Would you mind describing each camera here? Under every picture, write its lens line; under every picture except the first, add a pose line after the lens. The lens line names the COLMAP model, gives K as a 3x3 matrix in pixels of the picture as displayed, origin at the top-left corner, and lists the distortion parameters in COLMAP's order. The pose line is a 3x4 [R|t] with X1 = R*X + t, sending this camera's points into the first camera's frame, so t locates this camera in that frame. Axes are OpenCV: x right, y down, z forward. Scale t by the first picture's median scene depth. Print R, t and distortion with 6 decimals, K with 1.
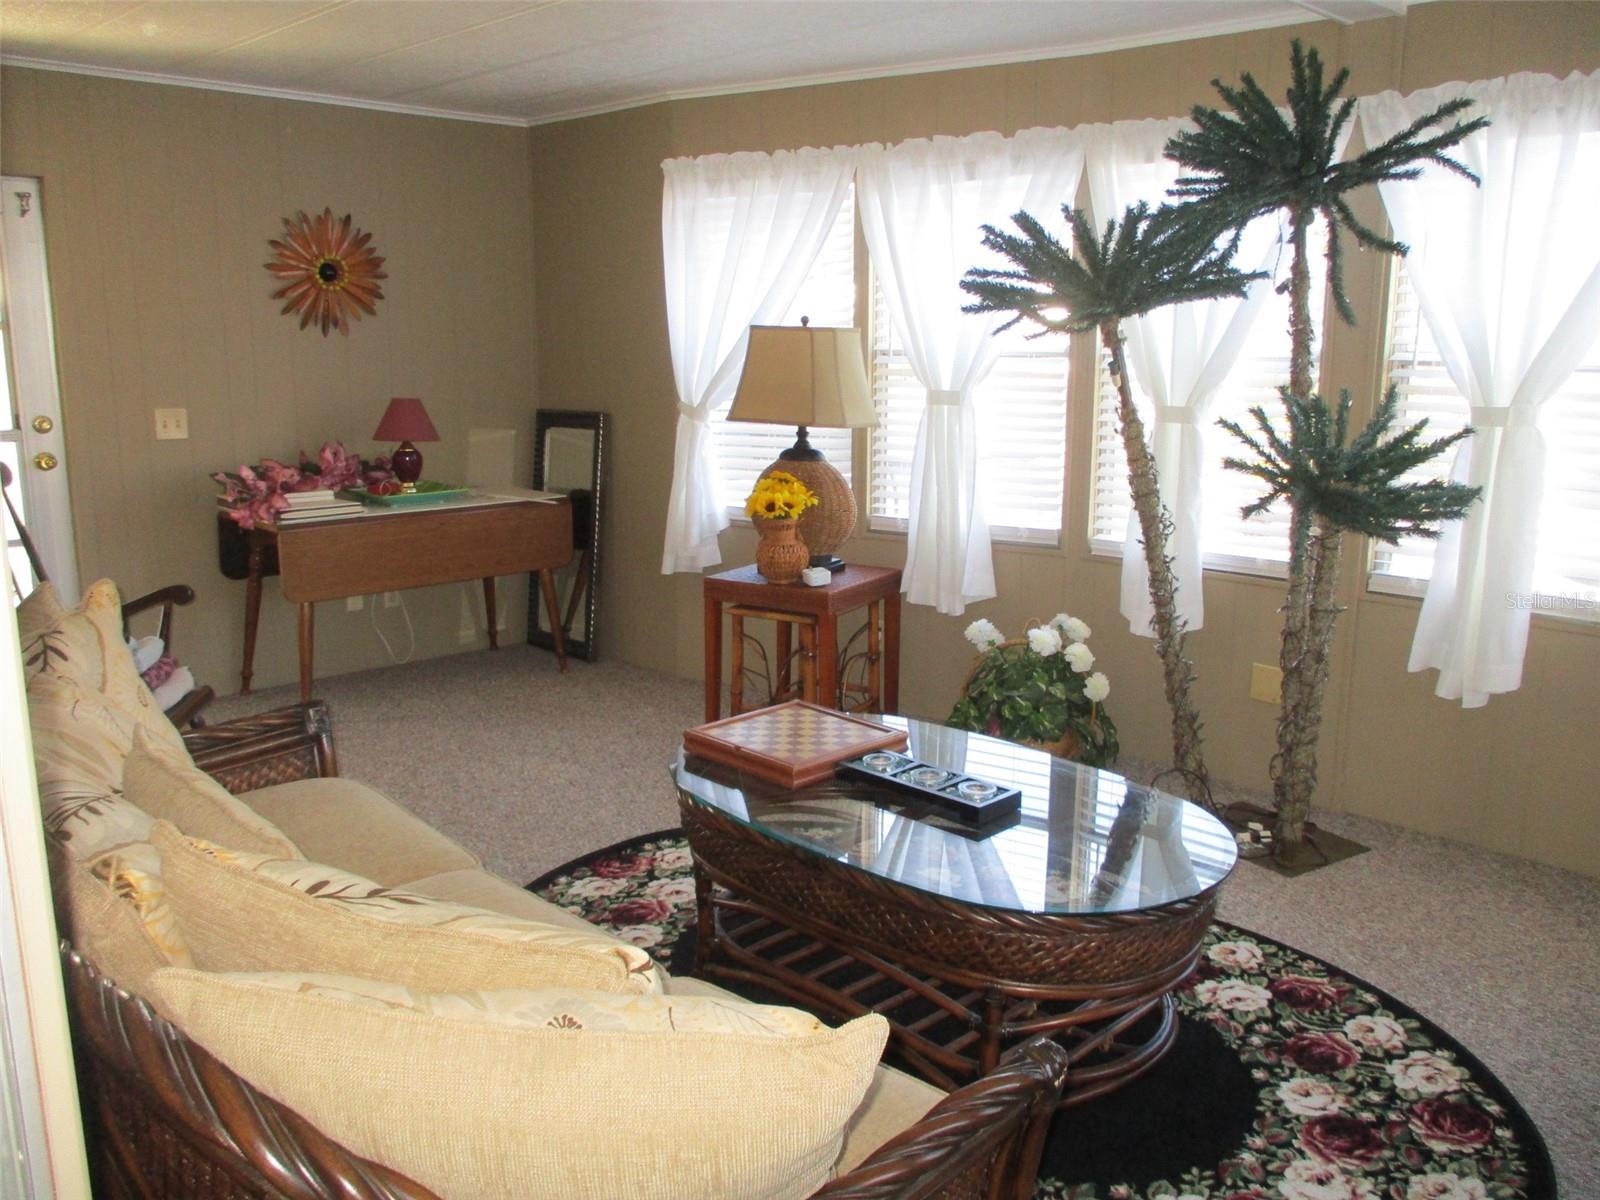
lens RADIAL K [[1314.5, 0, 811.1], [0, 1314.5, 603.4], [0, 0, 1]] dist [-0.029108, 0.007419]
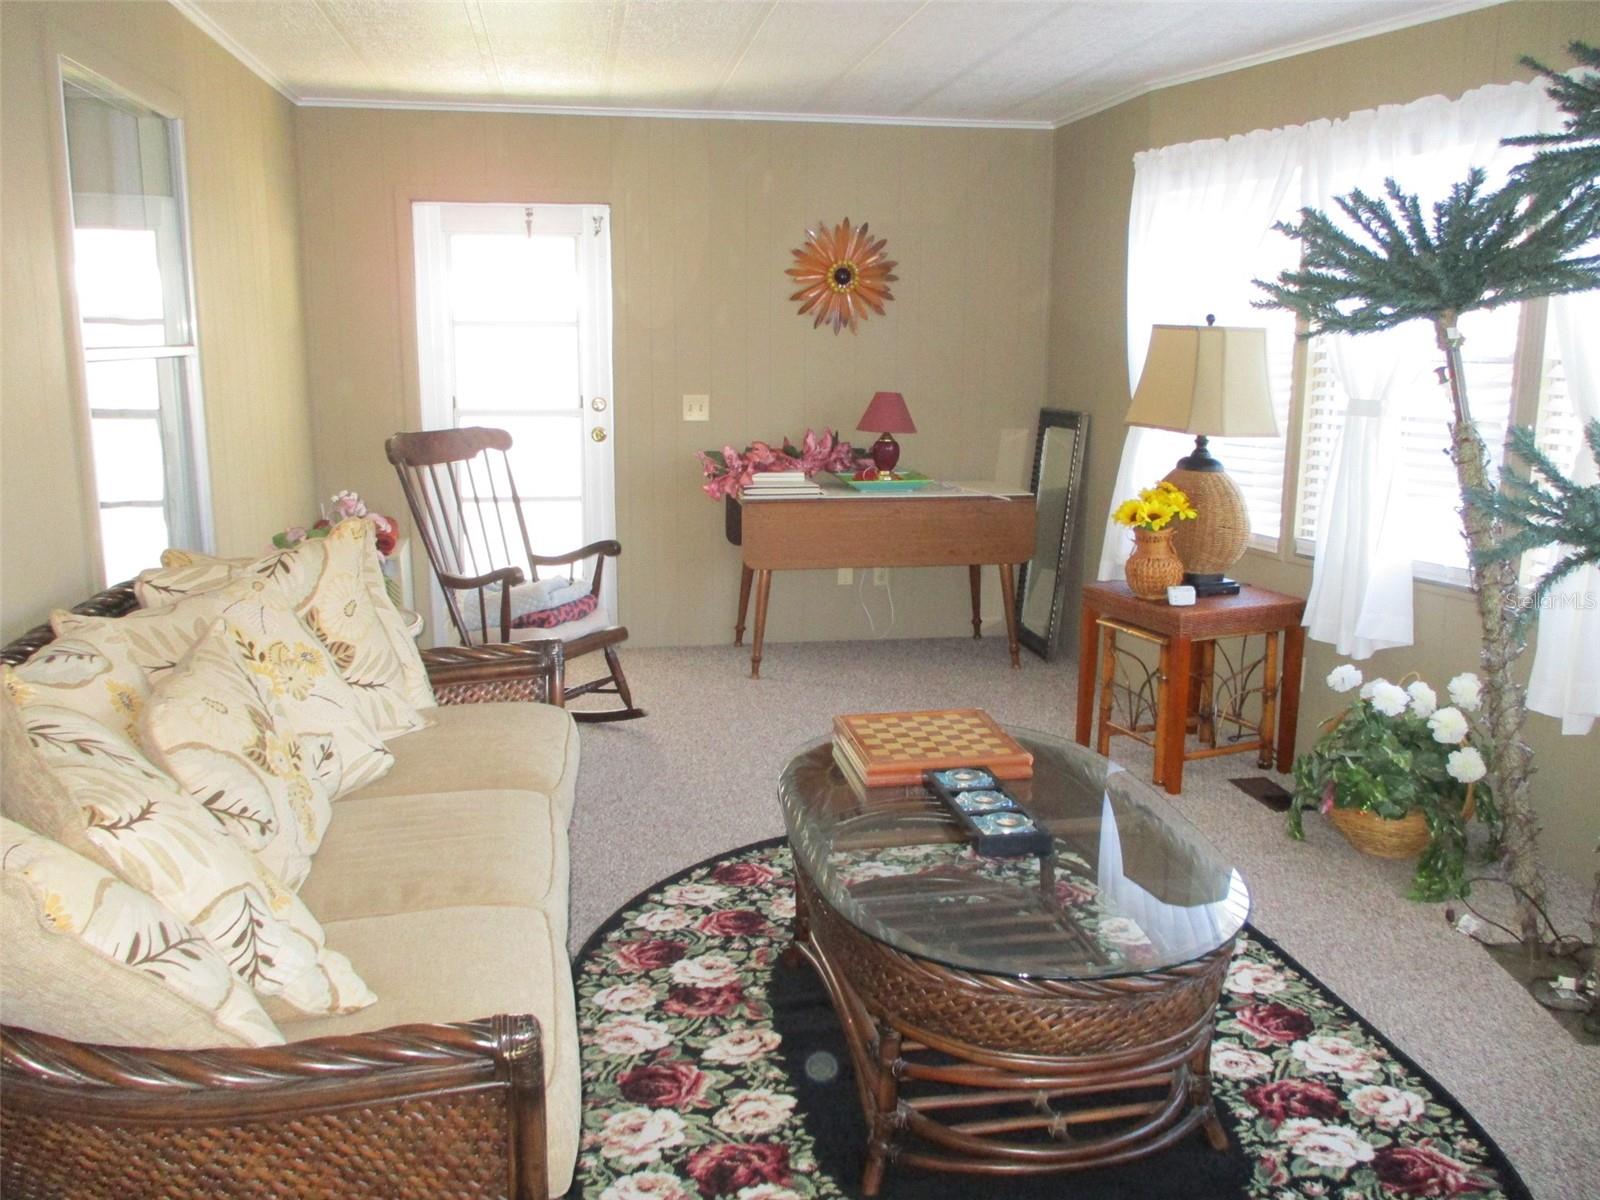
lens RADIAL K [[1314.5, 0, 811.1], [0, 1314.5, 603.4], [0, 0, 1]] dist [-0.029108, 0.007419]
pose [[0.826725, 0.114103, -0.550915, 0.276066], [-0.115128, 0.992807, 0.032859, -0.014037], [0.550701, 0.036260, 0.833914, 0.079942]]
